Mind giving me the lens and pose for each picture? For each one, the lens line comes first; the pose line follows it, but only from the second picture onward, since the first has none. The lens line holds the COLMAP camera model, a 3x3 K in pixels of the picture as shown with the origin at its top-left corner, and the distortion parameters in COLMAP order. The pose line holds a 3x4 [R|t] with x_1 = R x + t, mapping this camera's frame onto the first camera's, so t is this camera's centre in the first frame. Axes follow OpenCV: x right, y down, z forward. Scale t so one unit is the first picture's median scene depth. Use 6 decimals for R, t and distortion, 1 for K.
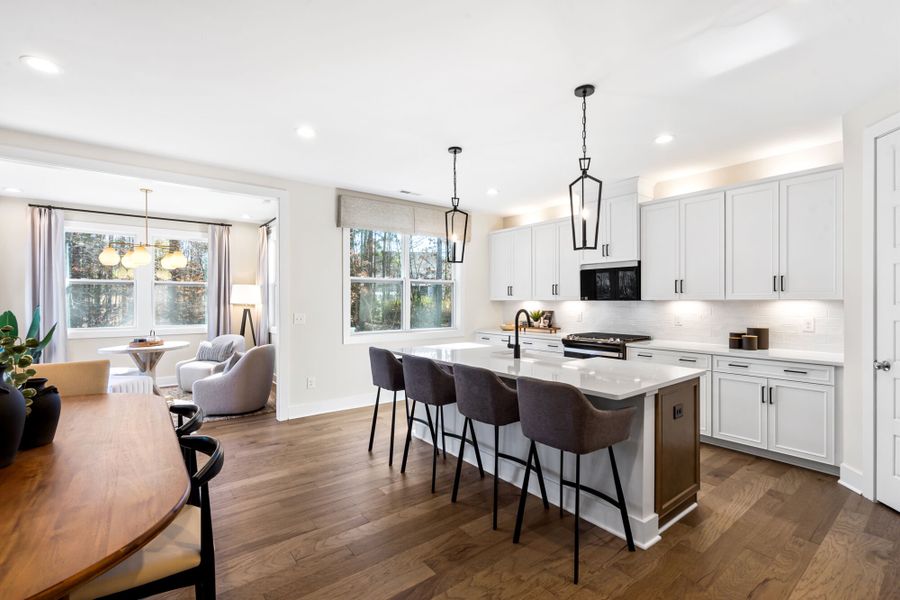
lens RADIAL K [[399.6, 0, 448.3], [0, 399.6, 302.7], [0, 0, 1]] dist [-0.001005, 0.000027]
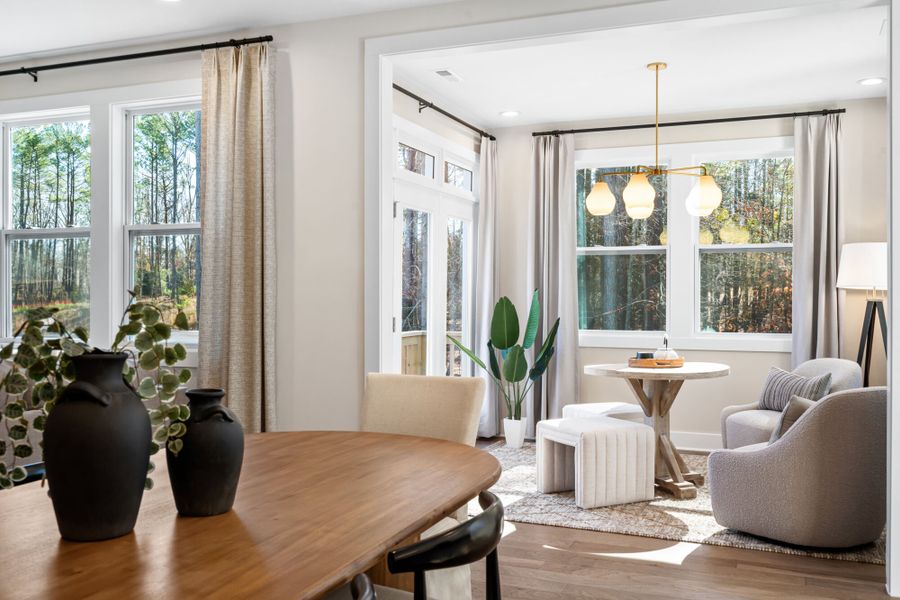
lens RADIAL K [[823.3, 0, 450.0], [0, 823.3, 300.0], [0, 0, 1]] dist [0.002265, 0.004462]
pose [[0.504695, 0.005523, -0.863280, 0.028451], [-0.006767, 0.999974, 0.002442, 0.021876], [0.863271, 0.004609, 0.504719, 0.243196]]
